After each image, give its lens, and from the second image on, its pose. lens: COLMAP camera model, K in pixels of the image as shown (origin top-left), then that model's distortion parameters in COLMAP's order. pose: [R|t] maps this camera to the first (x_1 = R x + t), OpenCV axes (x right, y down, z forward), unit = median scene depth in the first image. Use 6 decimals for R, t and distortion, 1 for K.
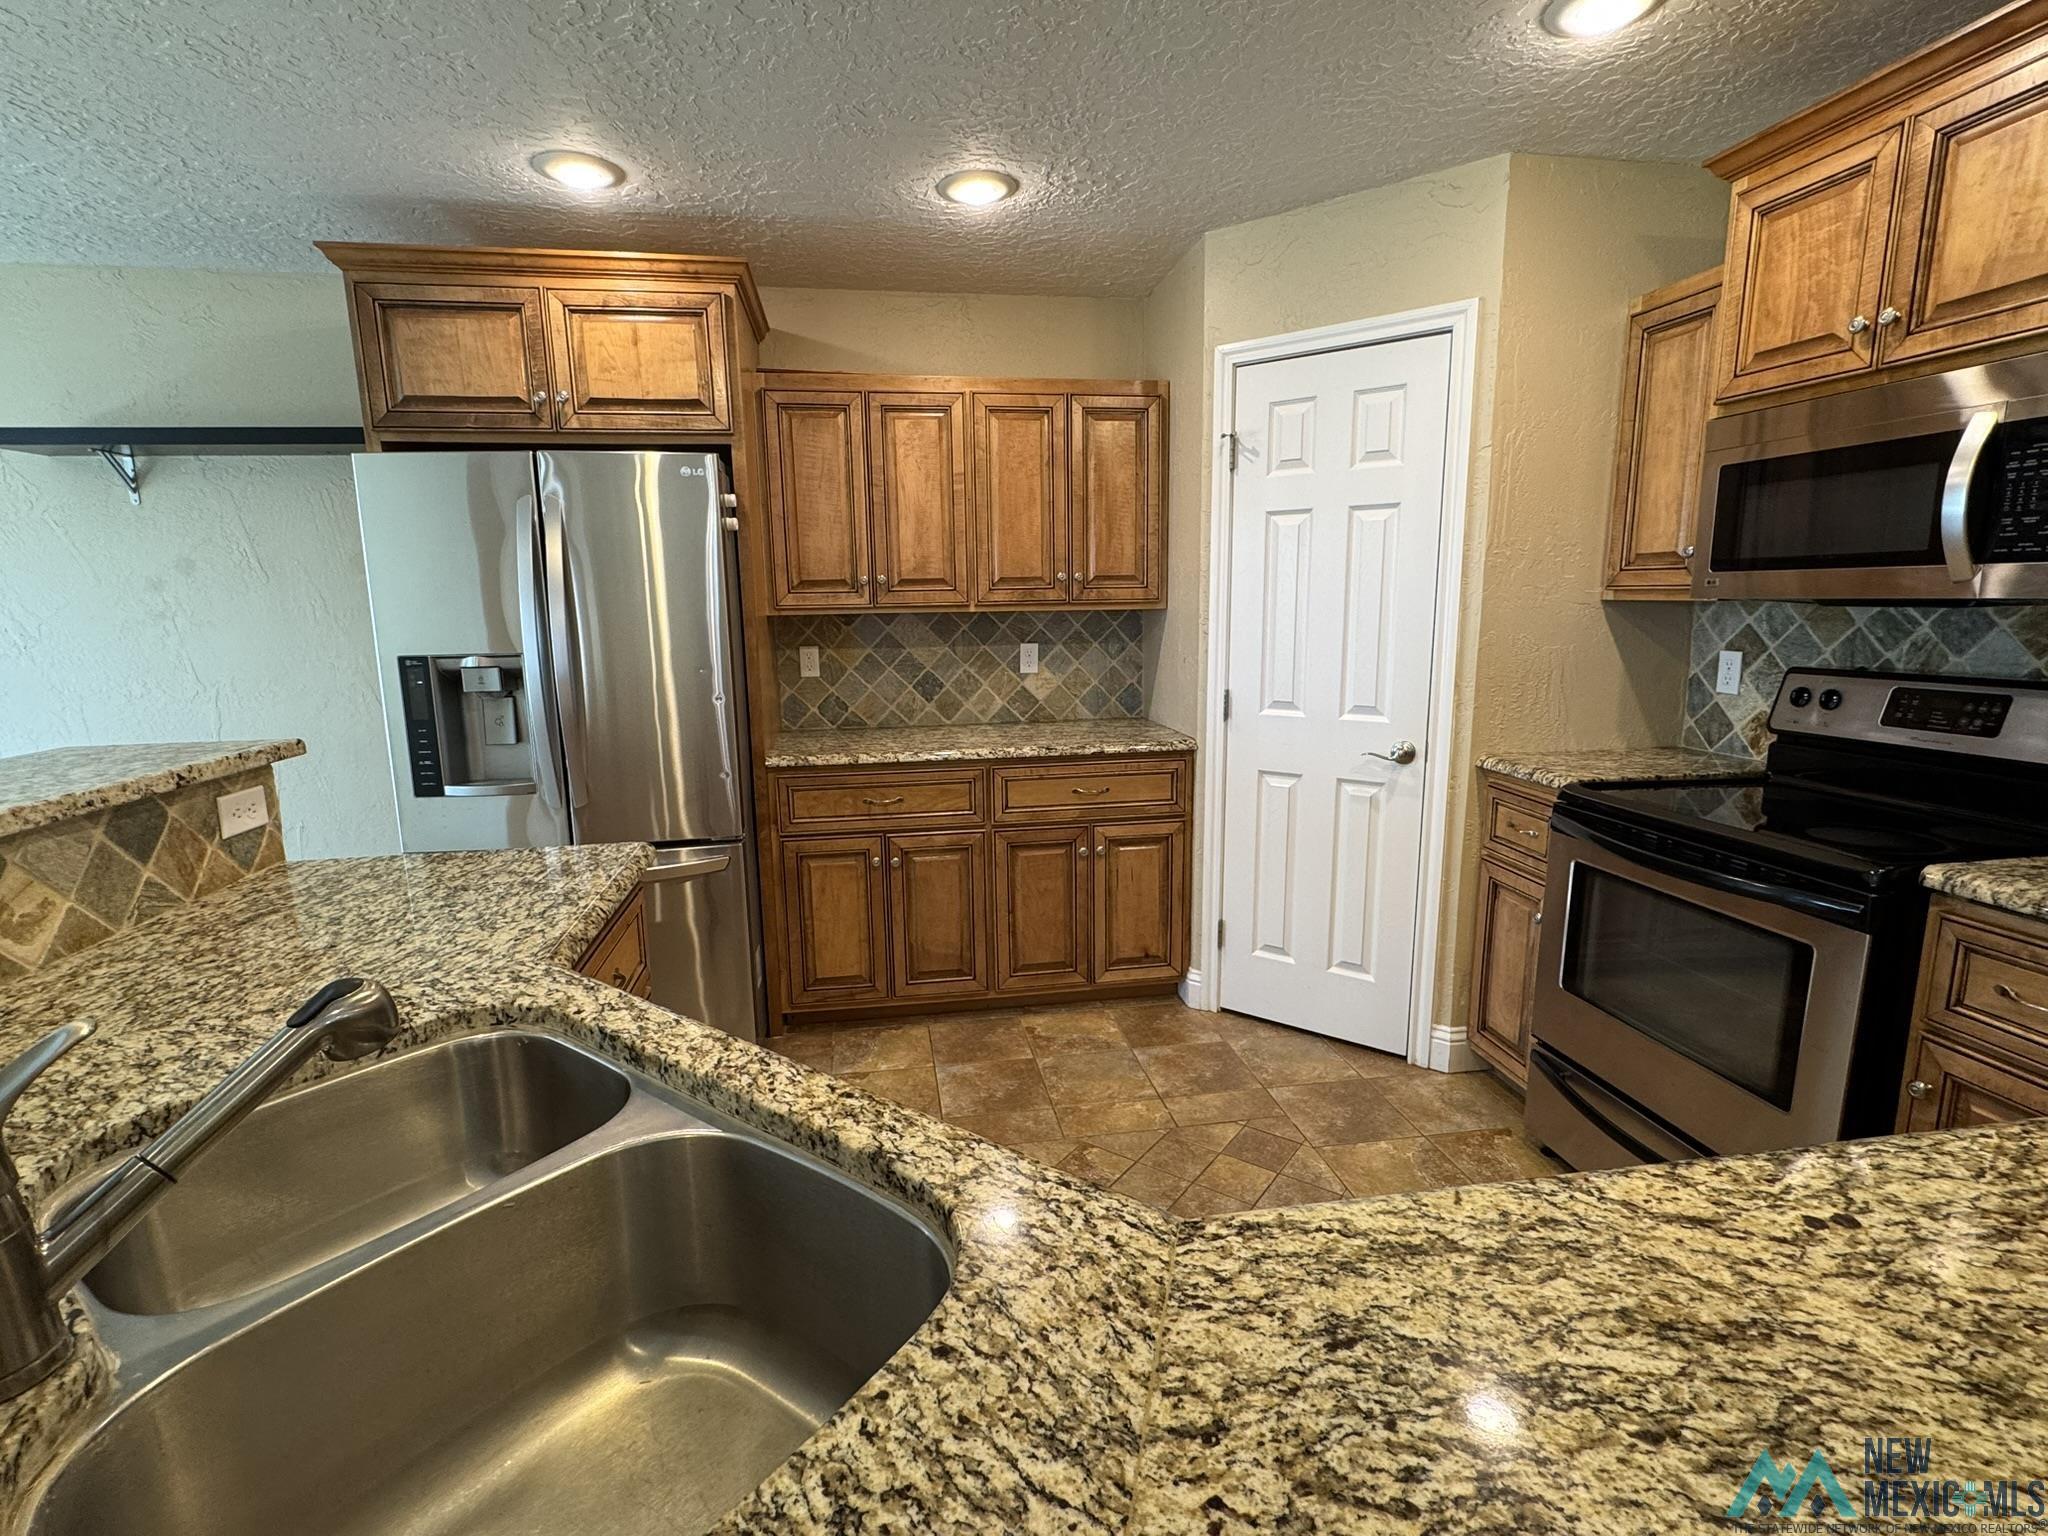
lens RADIAL K [[954.6, 0, 1023.2], [0, 954.6, 769.5], [0, 0, 1]] dist [-0.003181, 0.000769]
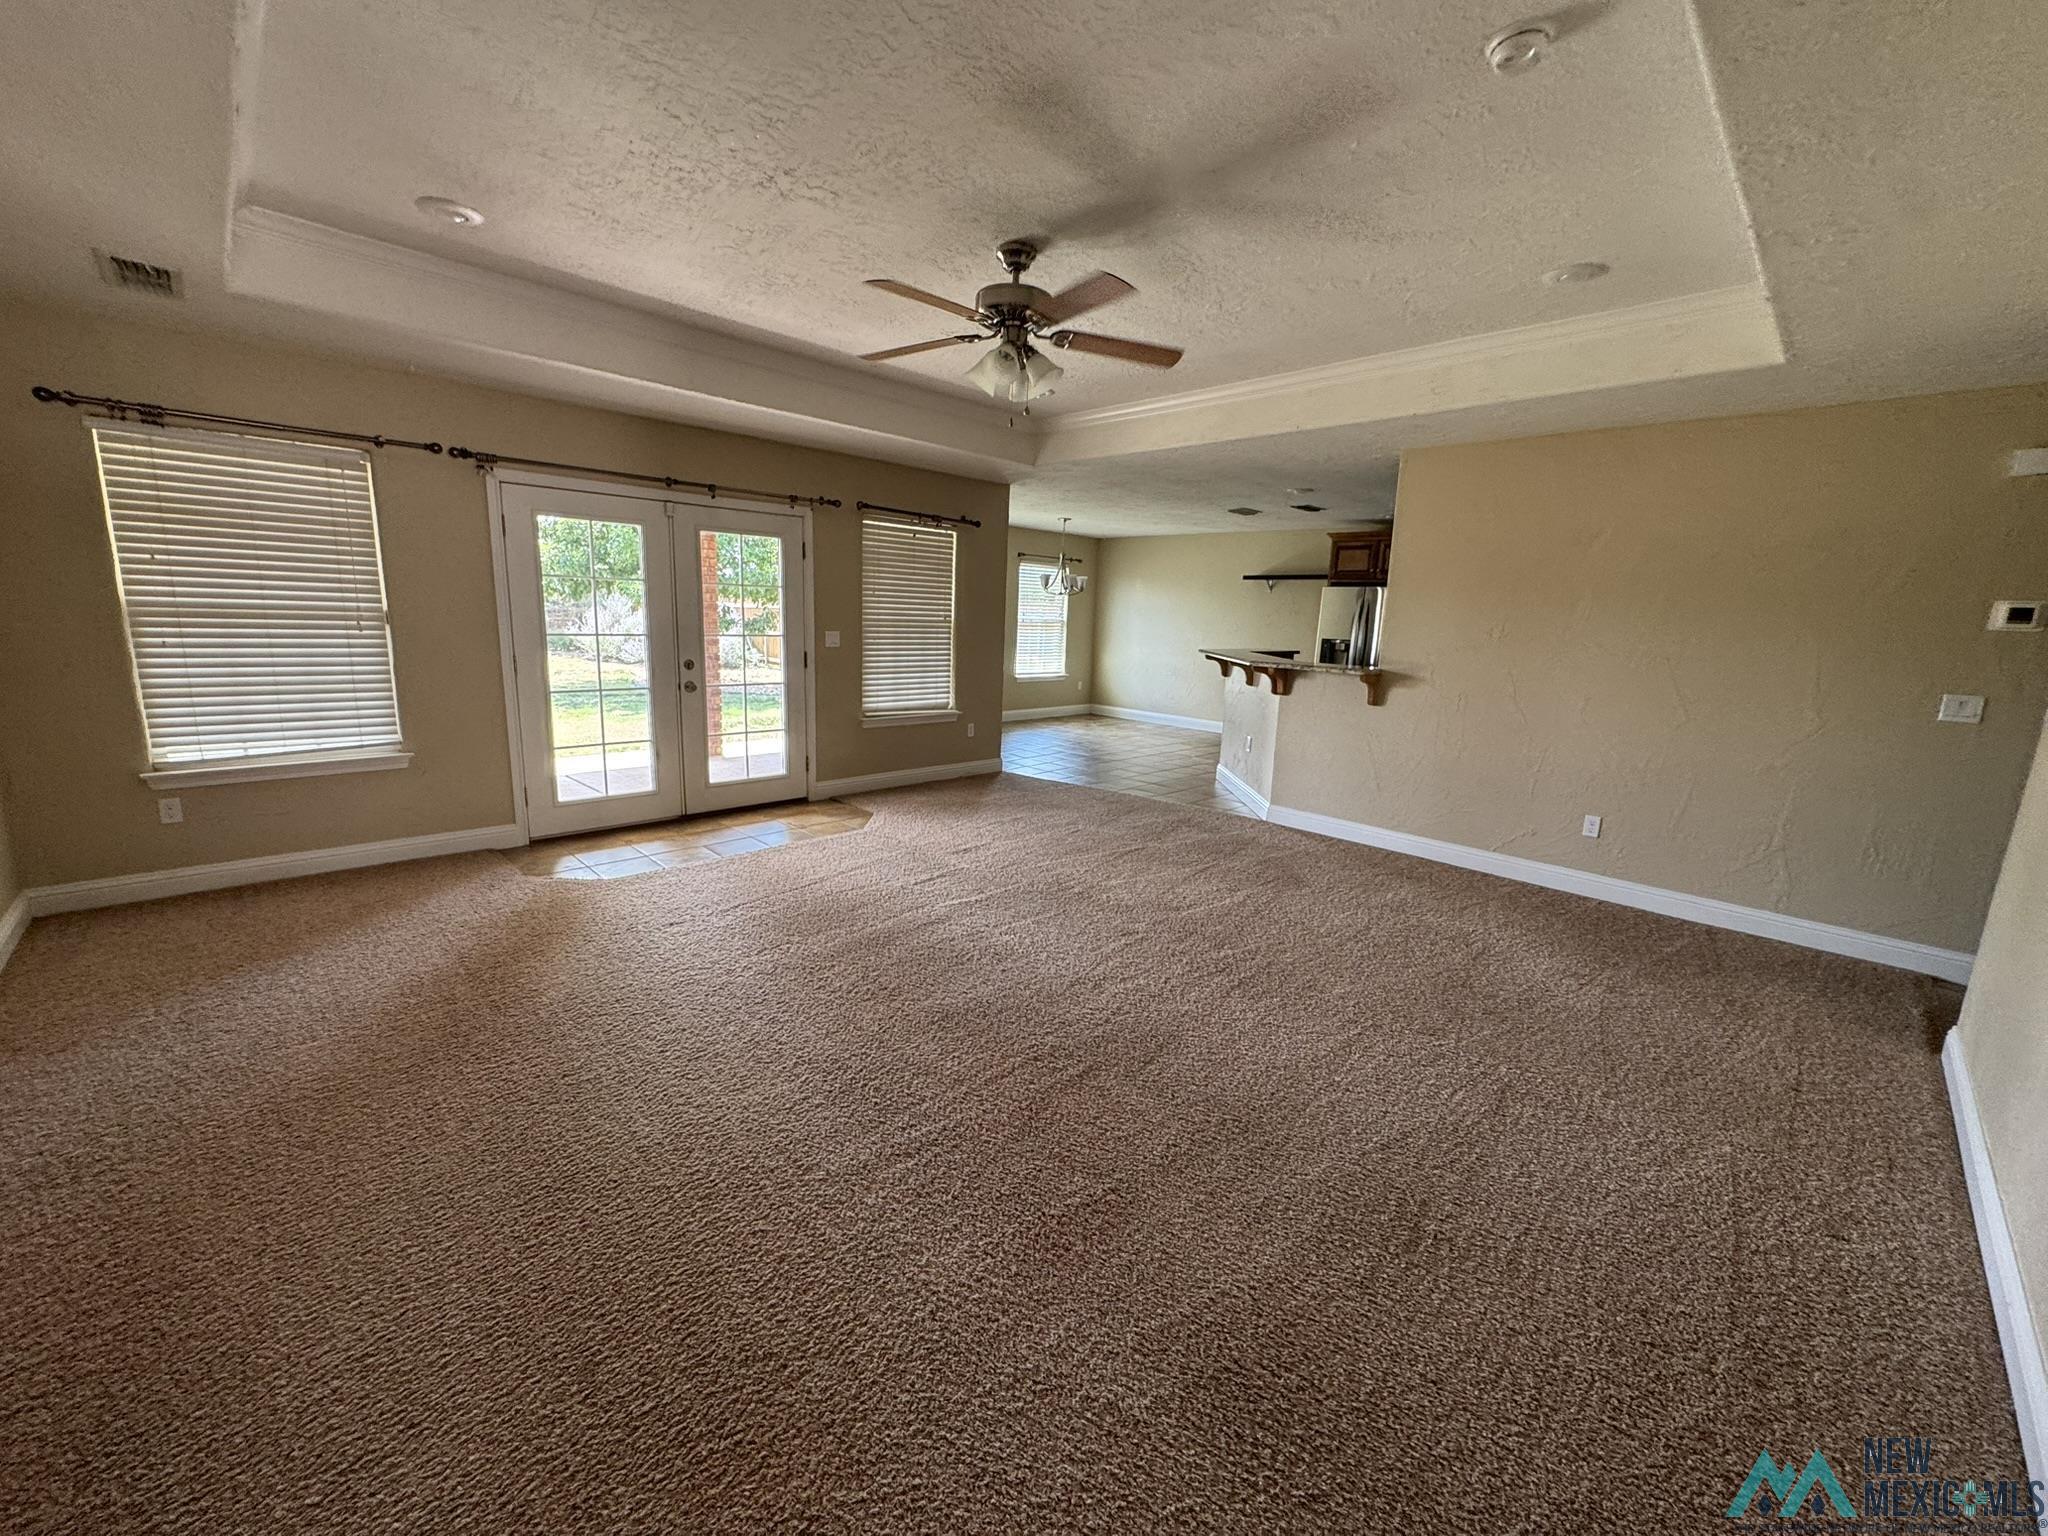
lens RADIAL K [[813.7, 0, 1024.7], [0, 813.7, 774.7], [0, 0, 1]] dist [-0.007540, 0.001393]
pose [[0.576335, 0.191988, -0.794342, 1.307609], [-0.187395, 0.977160, 0.100210, 0.302006], [0.795438, 0.091101, 0.599149, -1.793243]]
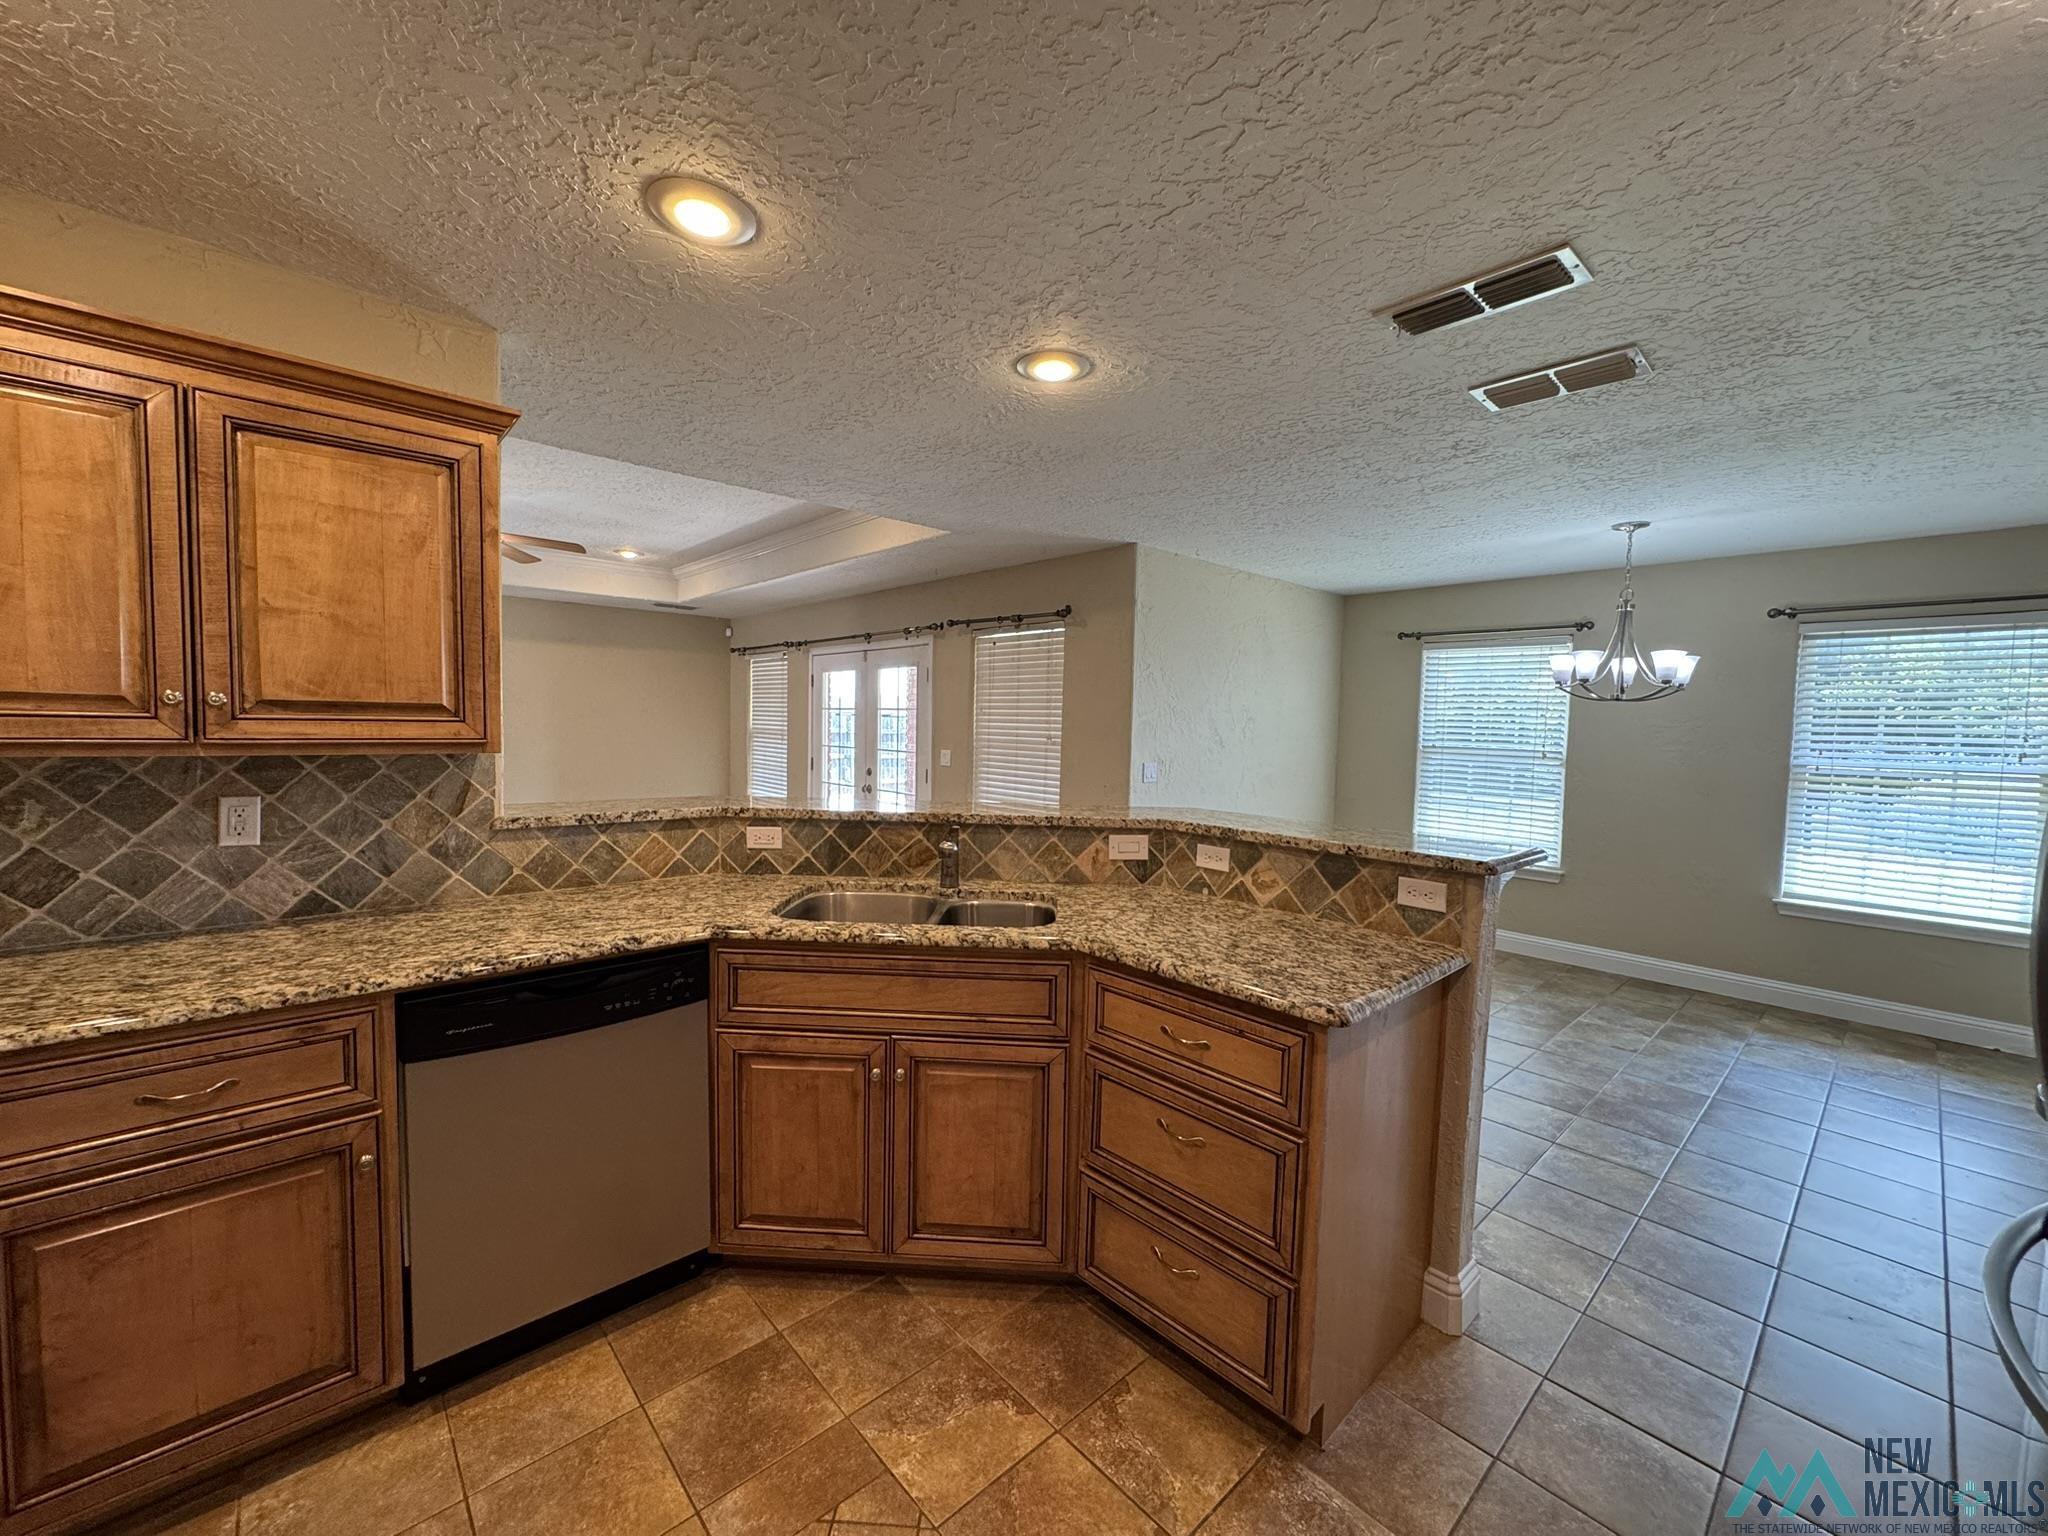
lens RADIAL K [[813.7, 0, 1023.6], [0, 813.7, 770.7], [0, 0, 1]] dist [-0.007540, 0.001393]
pose [[-0.839265, 0.029991, -0.542894, 0.205250], [-0.105465, 0.970535, 0.216654, -0.204972], [0.533396, 0.239087, -0.811373, 0.988973]]
